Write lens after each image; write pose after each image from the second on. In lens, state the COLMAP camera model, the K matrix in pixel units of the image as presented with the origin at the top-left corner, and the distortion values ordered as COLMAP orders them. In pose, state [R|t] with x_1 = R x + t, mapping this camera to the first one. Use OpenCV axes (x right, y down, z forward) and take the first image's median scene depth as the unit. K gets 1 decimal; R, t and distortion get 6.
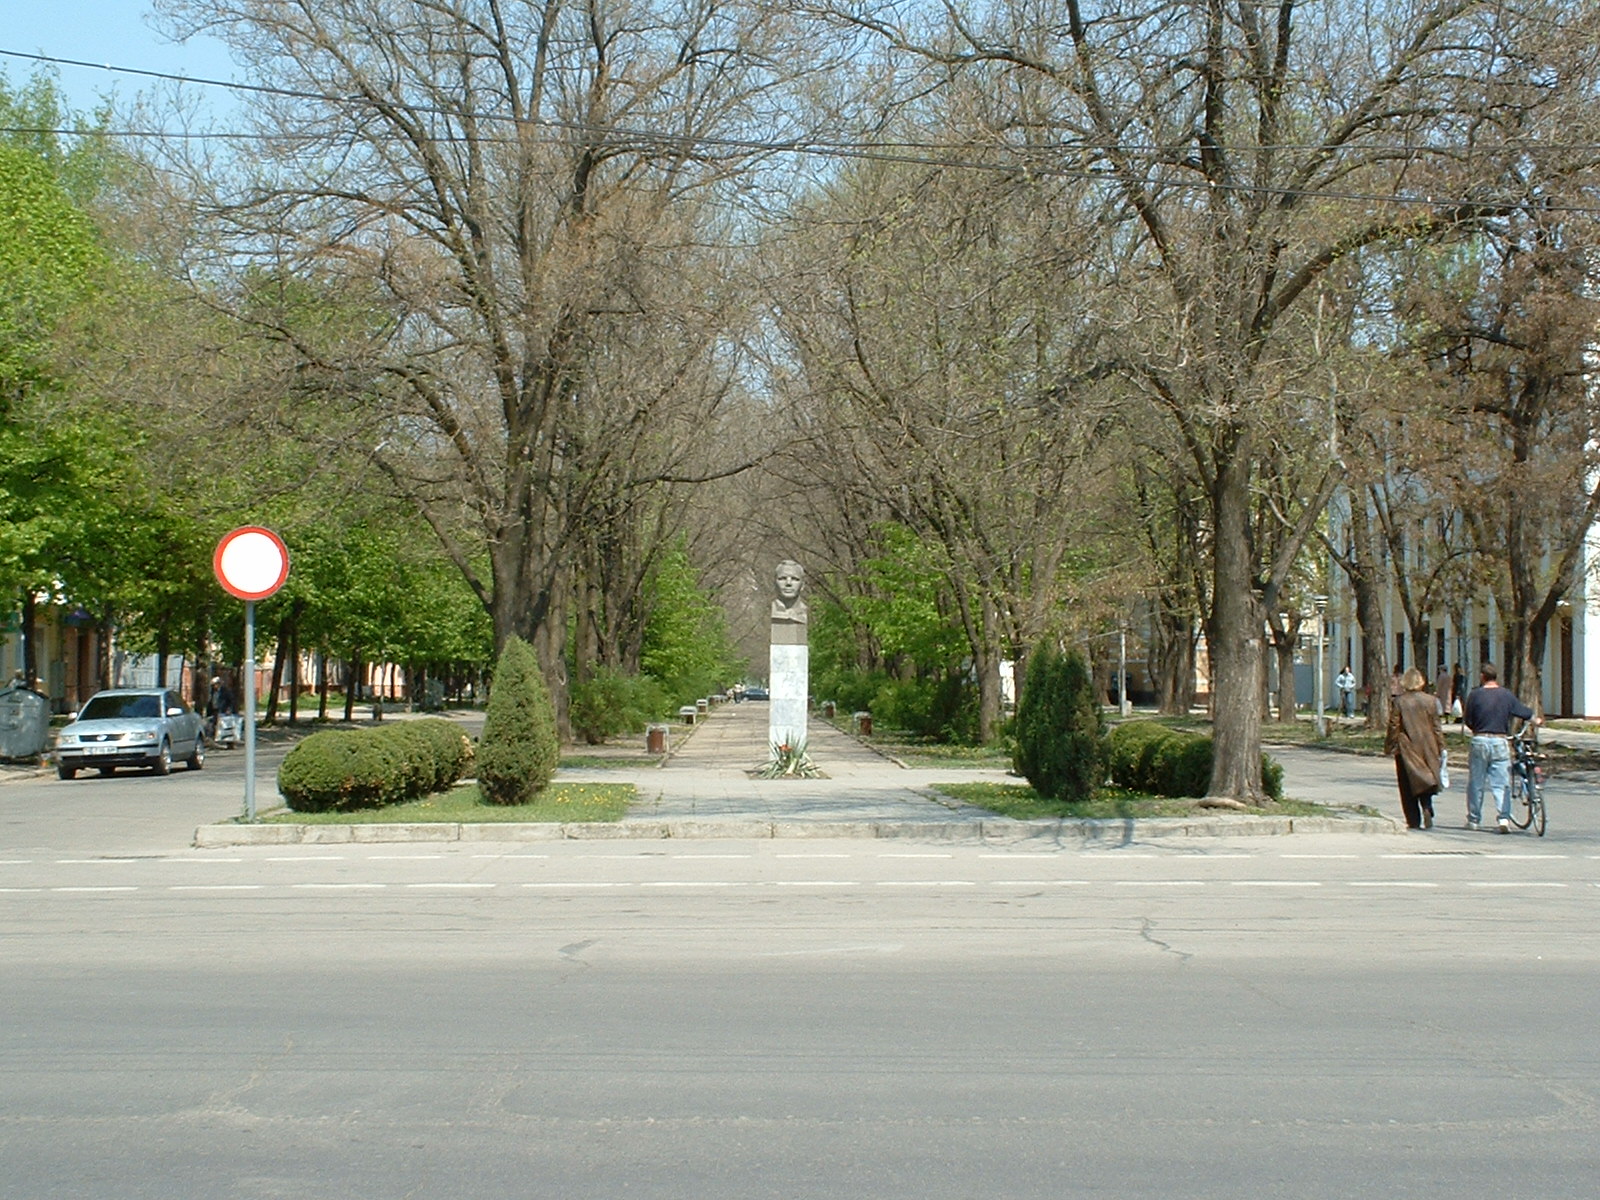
lens RADIAL K [[2907.6, 0, 800.0], [0, 2907.6, 600.0], [0, 0, 1]] dist [-0.003477, -0.005662]
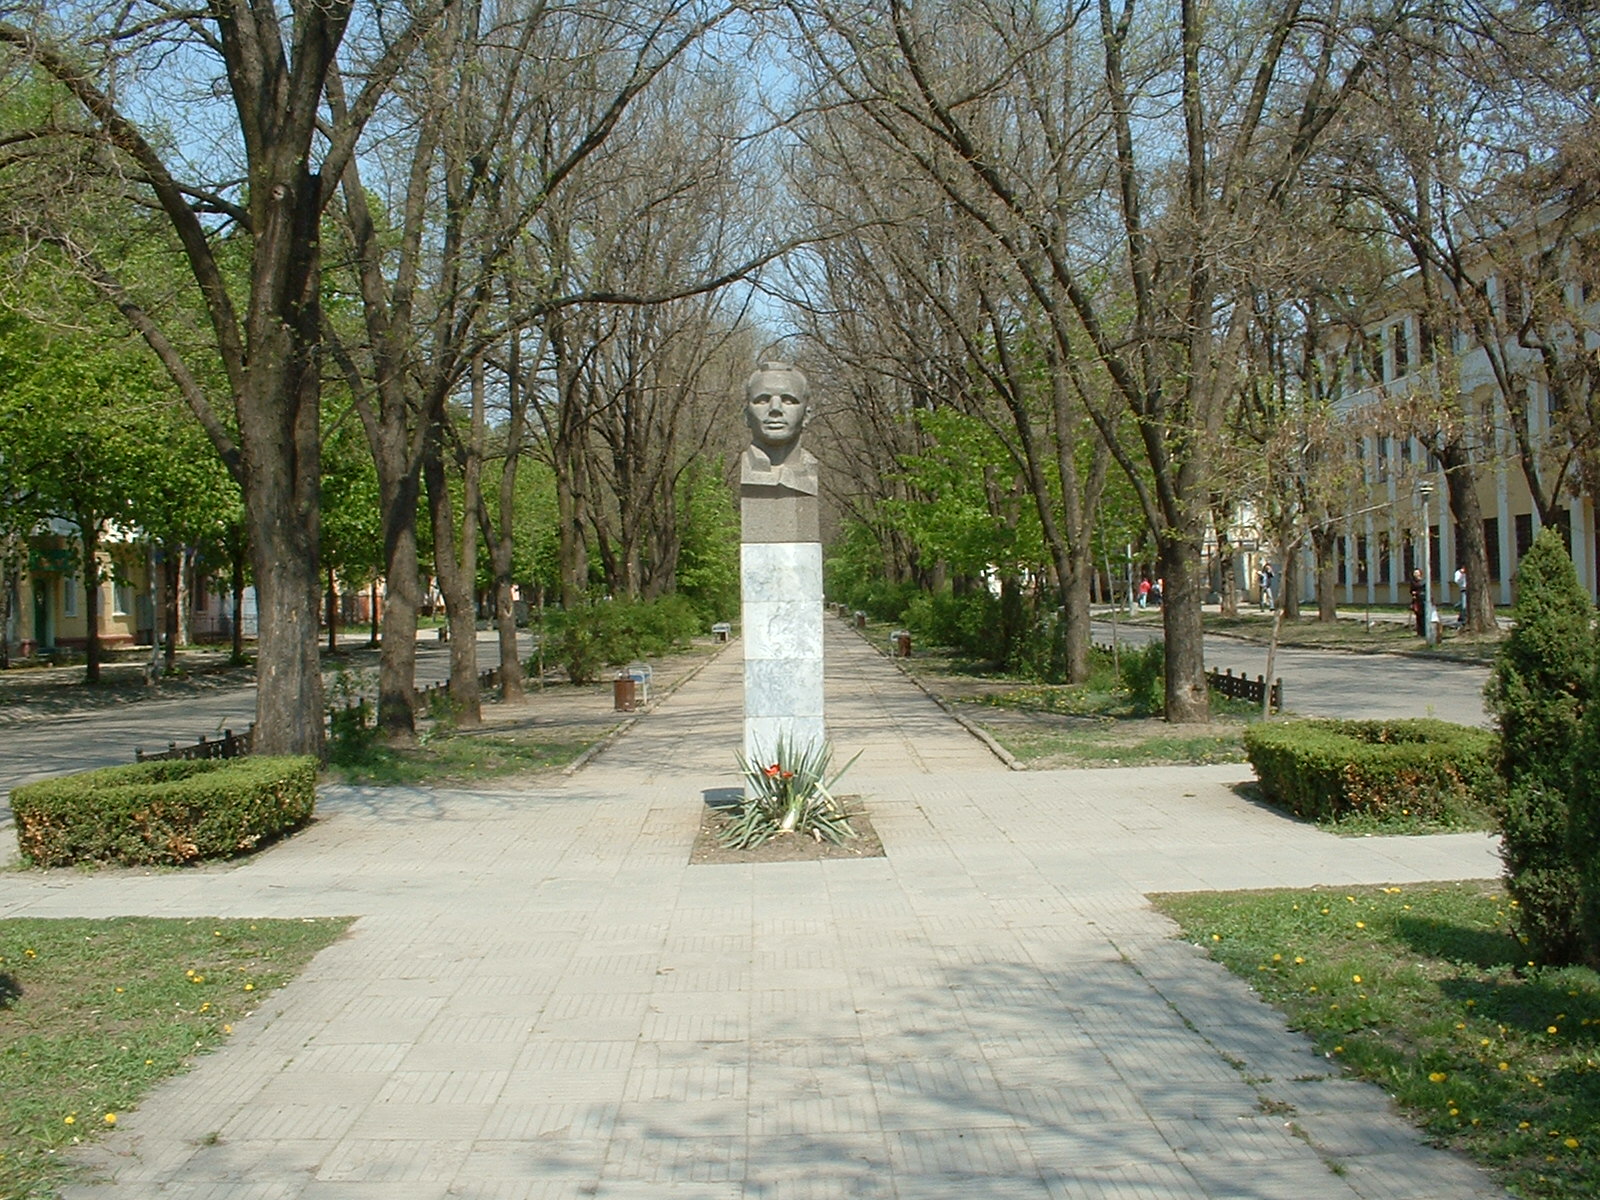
lens RADIAL K [[1825.5, 0, 800.0], [0, 1825.5, 600.0], [0, 0, 1]] dist [-0.002011, -0.000399]
pose [[0.999342, -0.028977, -0.021834, 0.005358], [0.029718, 0.998965, 0.034422, 0.014613], [0.020814, -0.035048, 0.999169, 0.707183]]
